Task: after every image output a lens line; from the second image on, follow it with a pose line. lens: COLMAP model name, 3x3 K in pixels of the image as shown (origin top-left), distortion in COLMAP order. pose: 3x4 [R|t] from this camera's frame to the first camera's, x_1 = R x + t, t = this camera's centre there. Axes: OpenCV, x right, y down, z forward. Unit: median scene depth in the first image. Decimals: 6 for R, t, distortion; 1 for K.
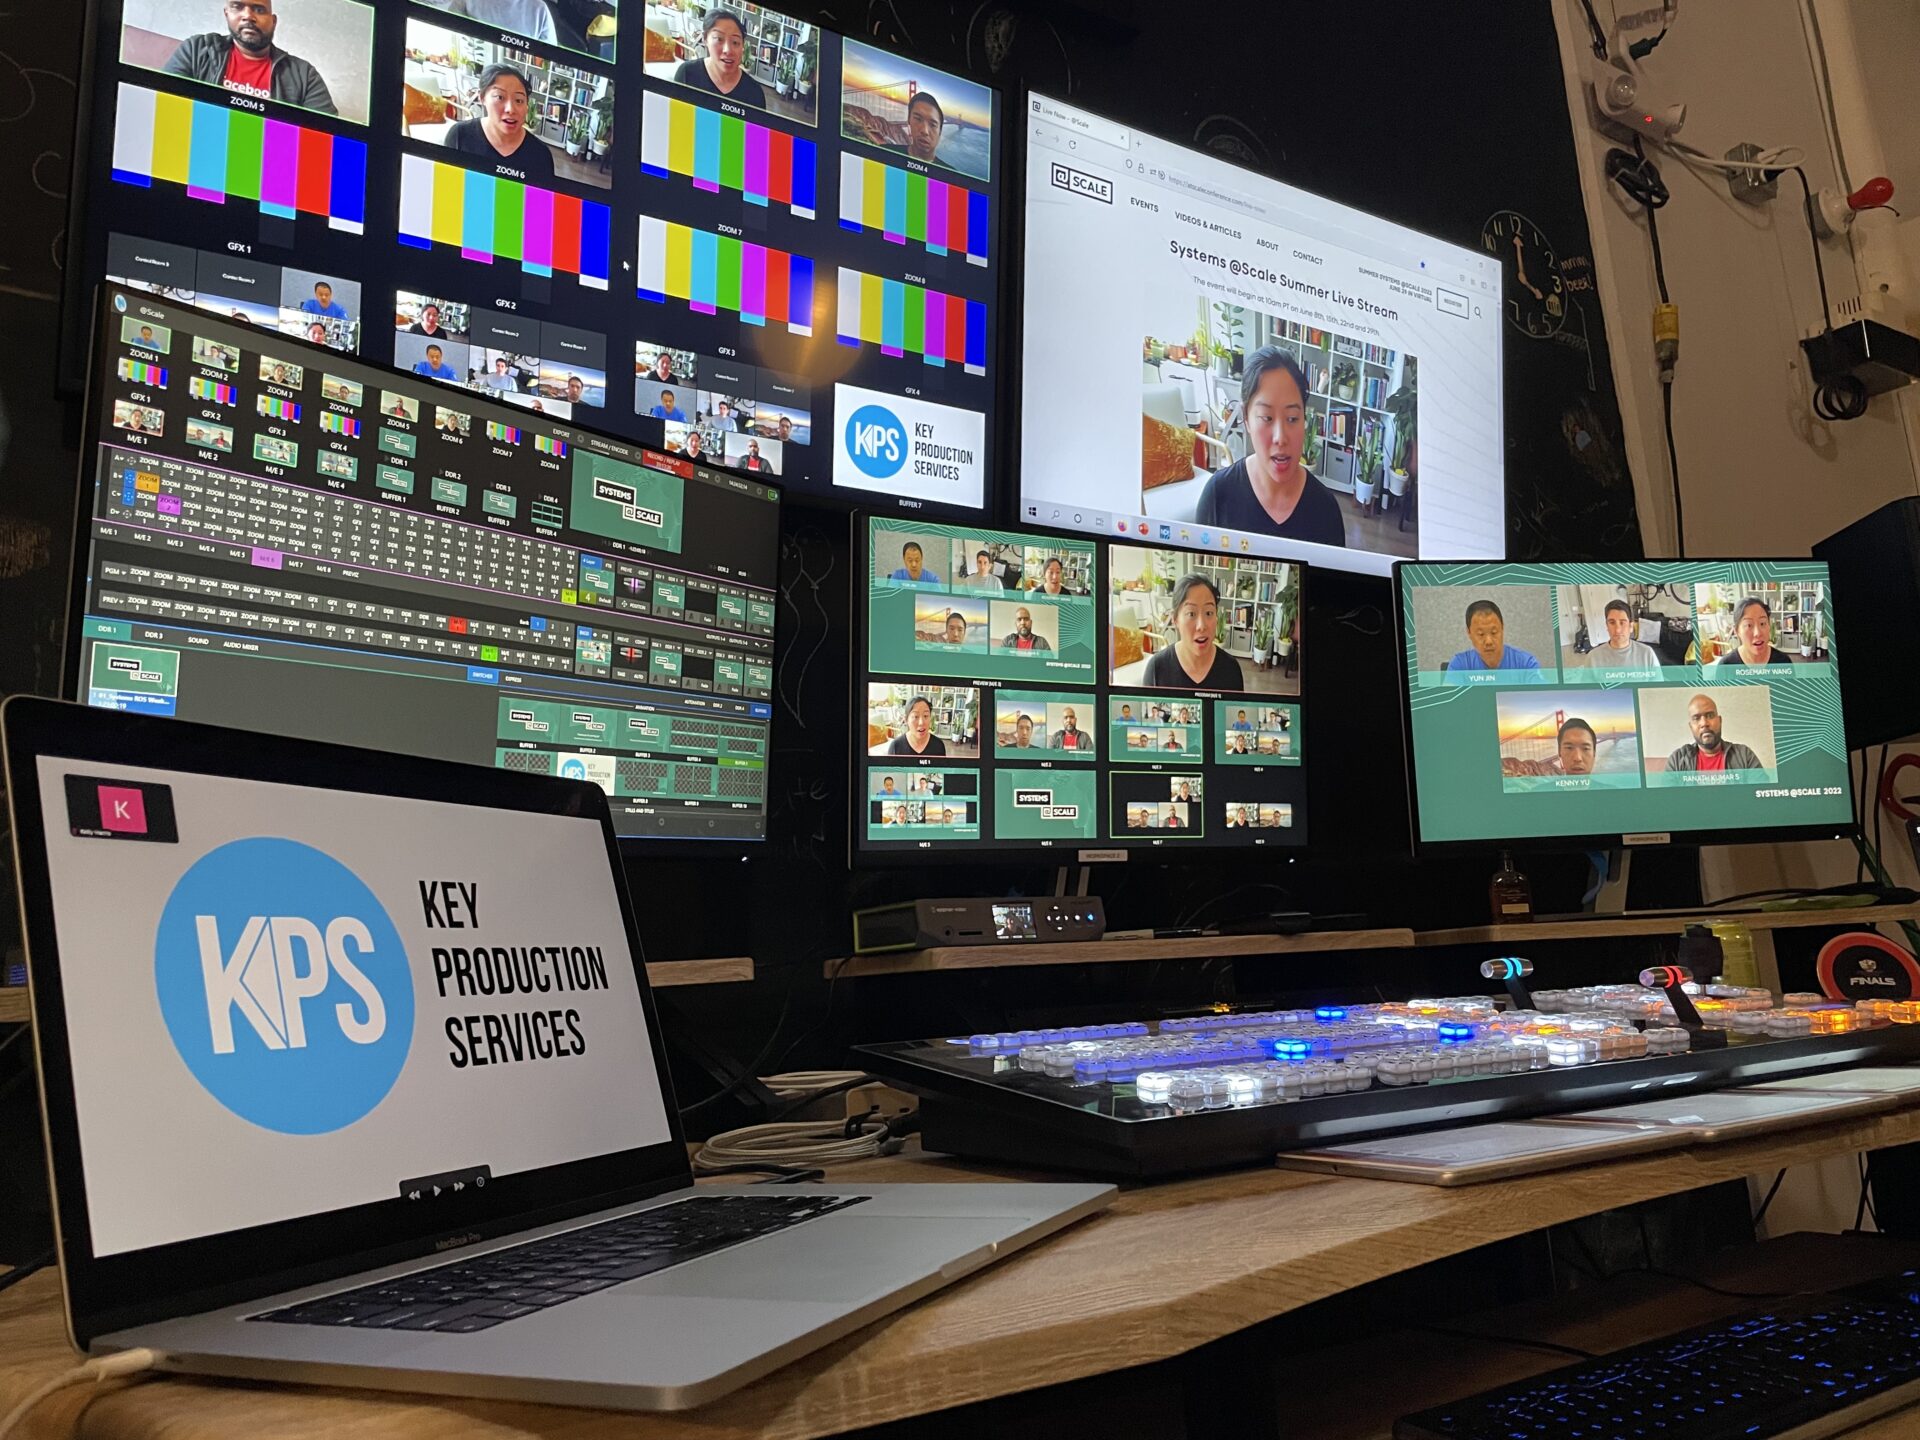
lens RADIAL K [[1454.9, 0, 946.5], [0, 1454.9, 709.8], [0, 0, 1]] dist [0.094751, -0.142640]
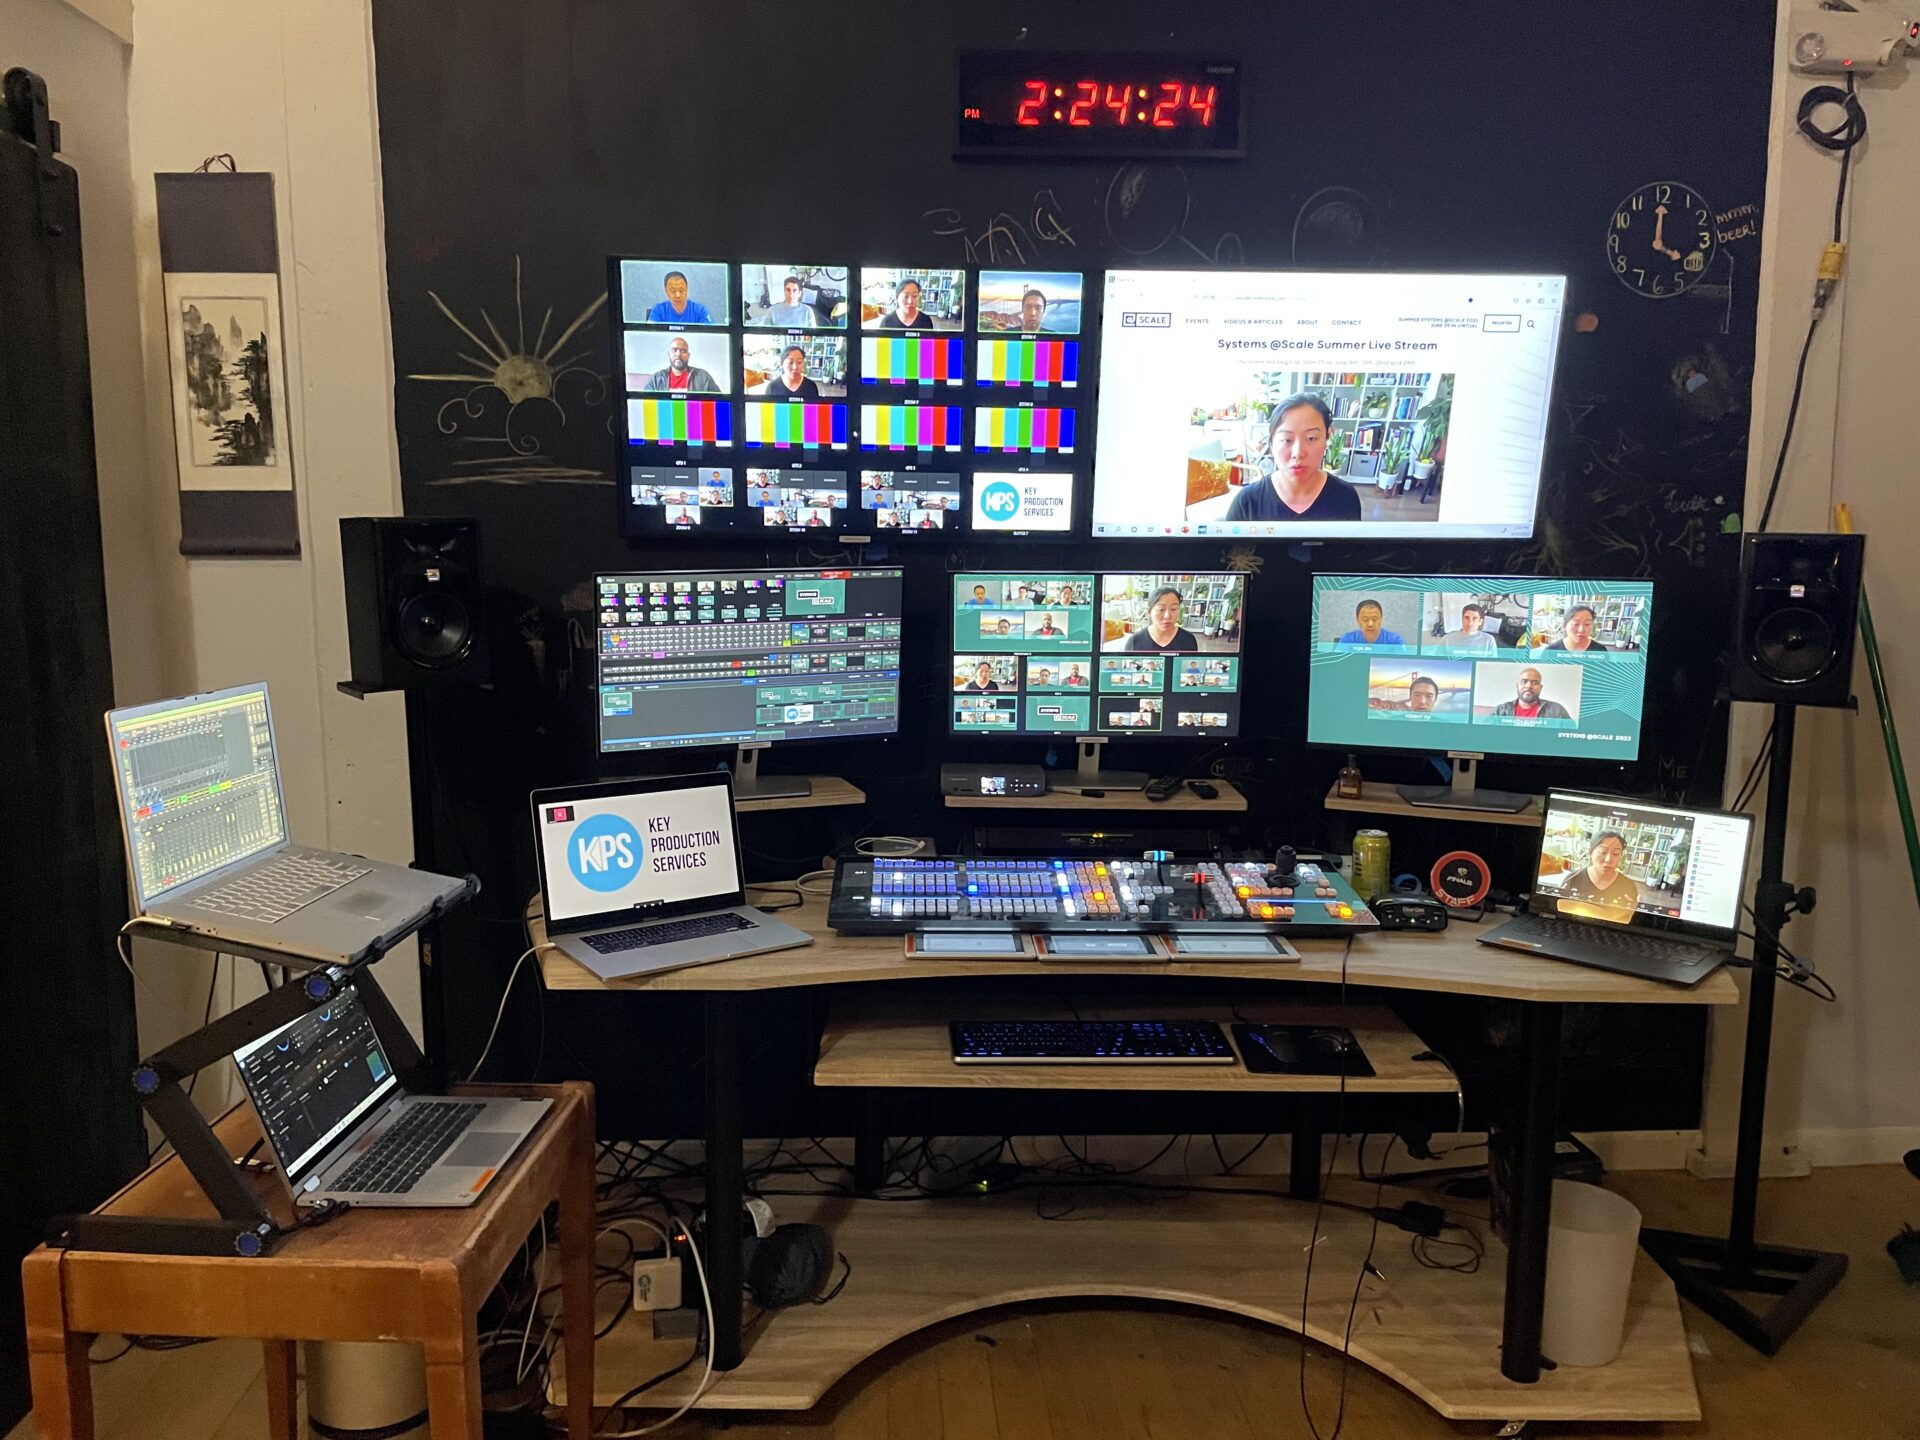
lens RADIAL K [[1455.8, 0, 948.3], [0, 1455.8, 721.9], [0, 0, 1]] dist [0.104734, -0.156400]
pose [[0.863494, 0.139613, -0.484651, 0.901908], [0.031170, 0.944315, 0.327563, -0.575242], [0.503396, -0.297955, 0.811058, -0.659363]]
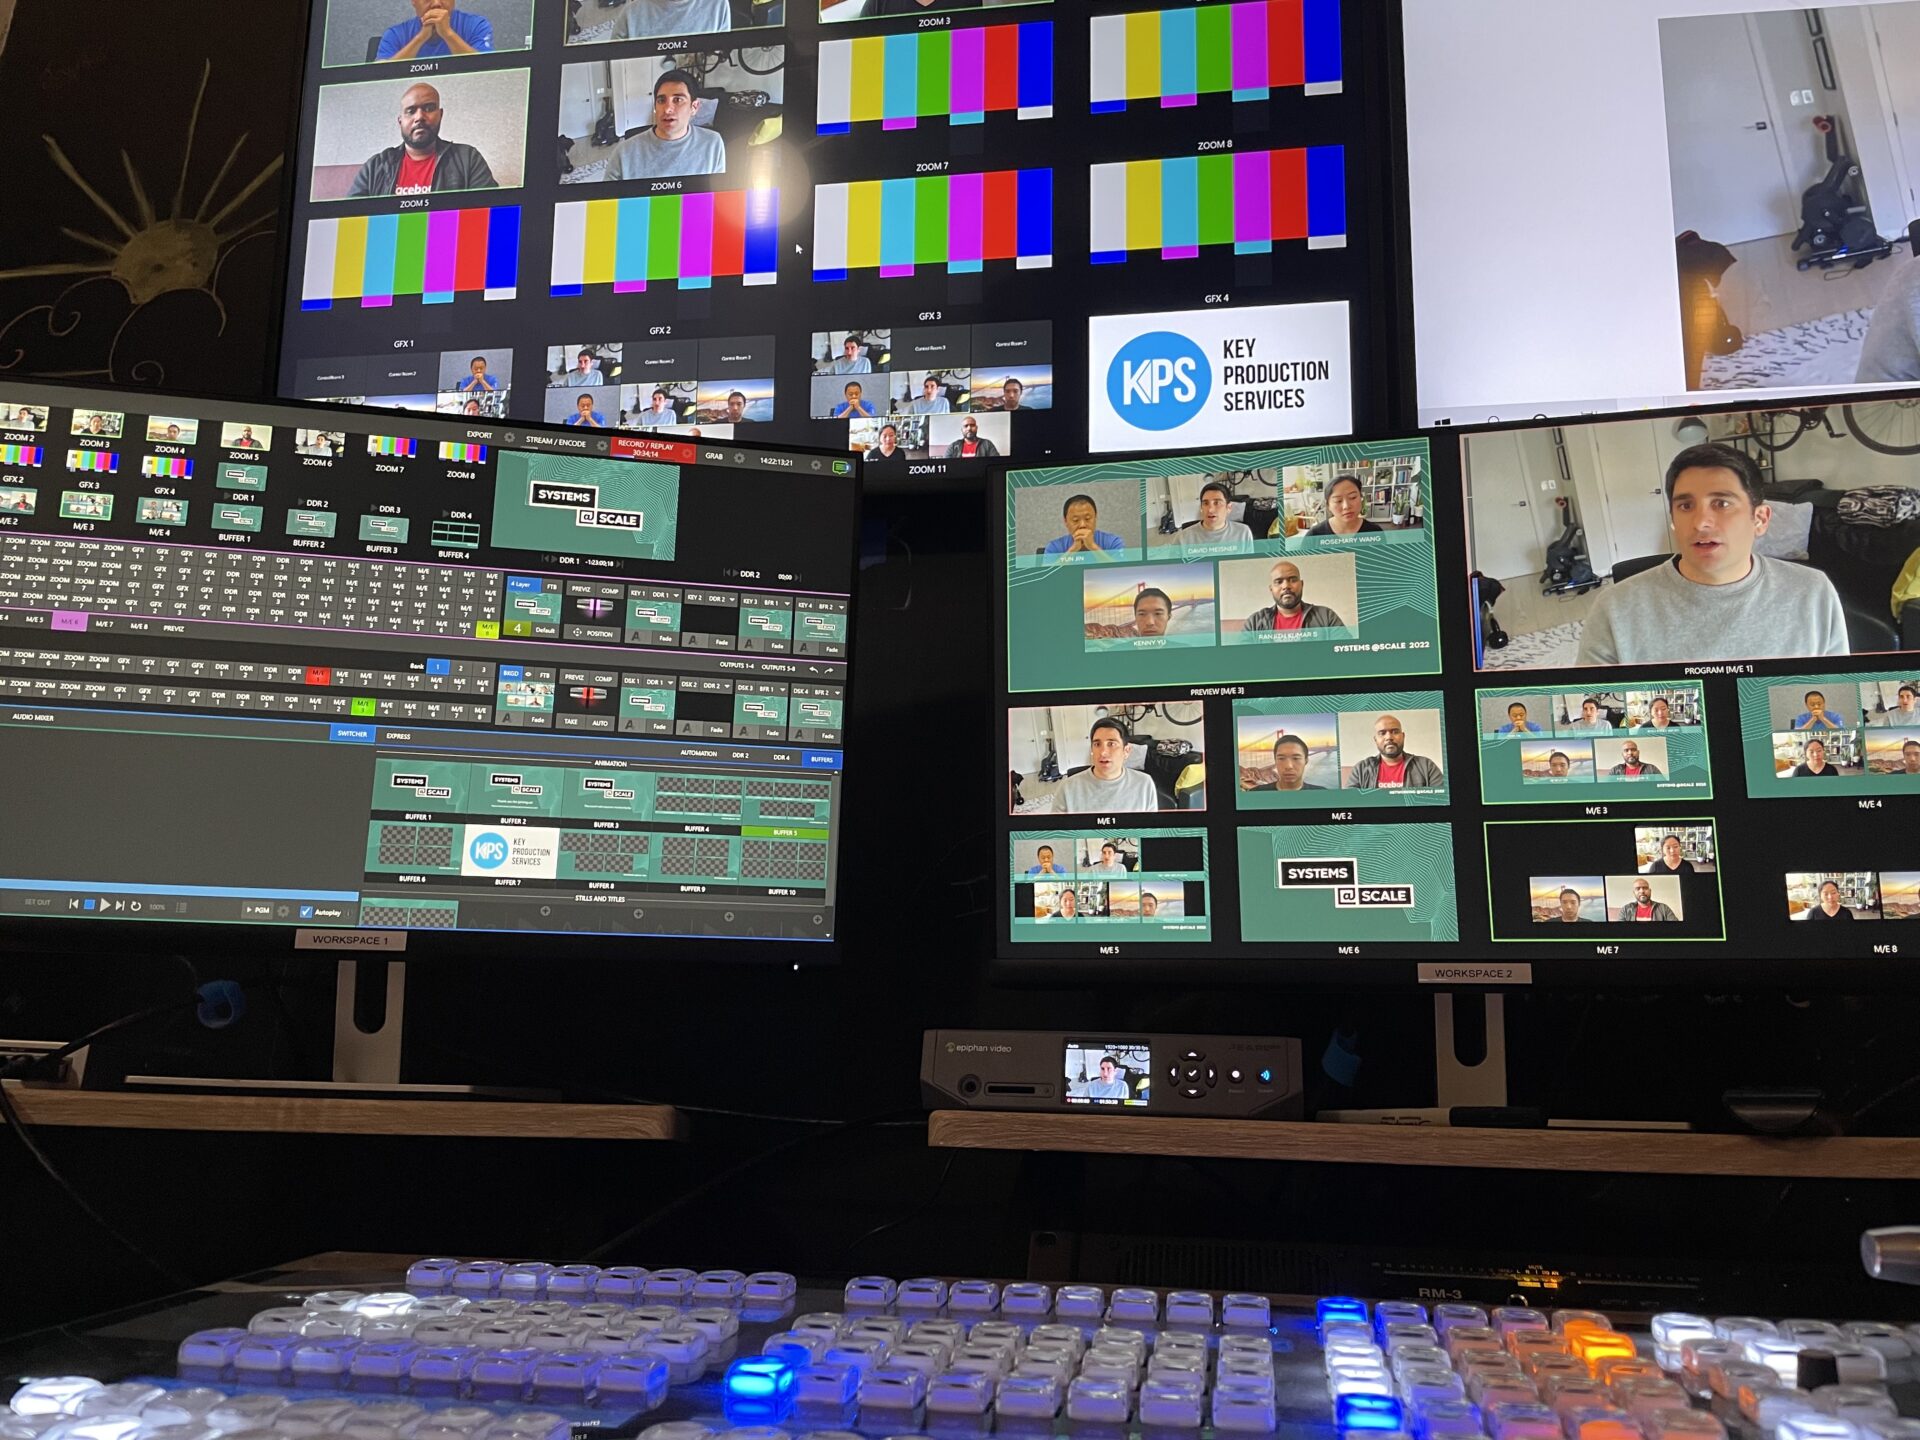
lens RADIAL K [[1448.4, 0, 960.0], [0, 1448.4, 720.0], [0, 0, 1]] dist [0.100849, -0.151812]
pose [[0.735266, -0.118421, -0.667354, 0.364443], [0.051011, 0.991494, -0.119737, 0.063759], [0.675857, 0.053996, 0.735052, 0.466952]]
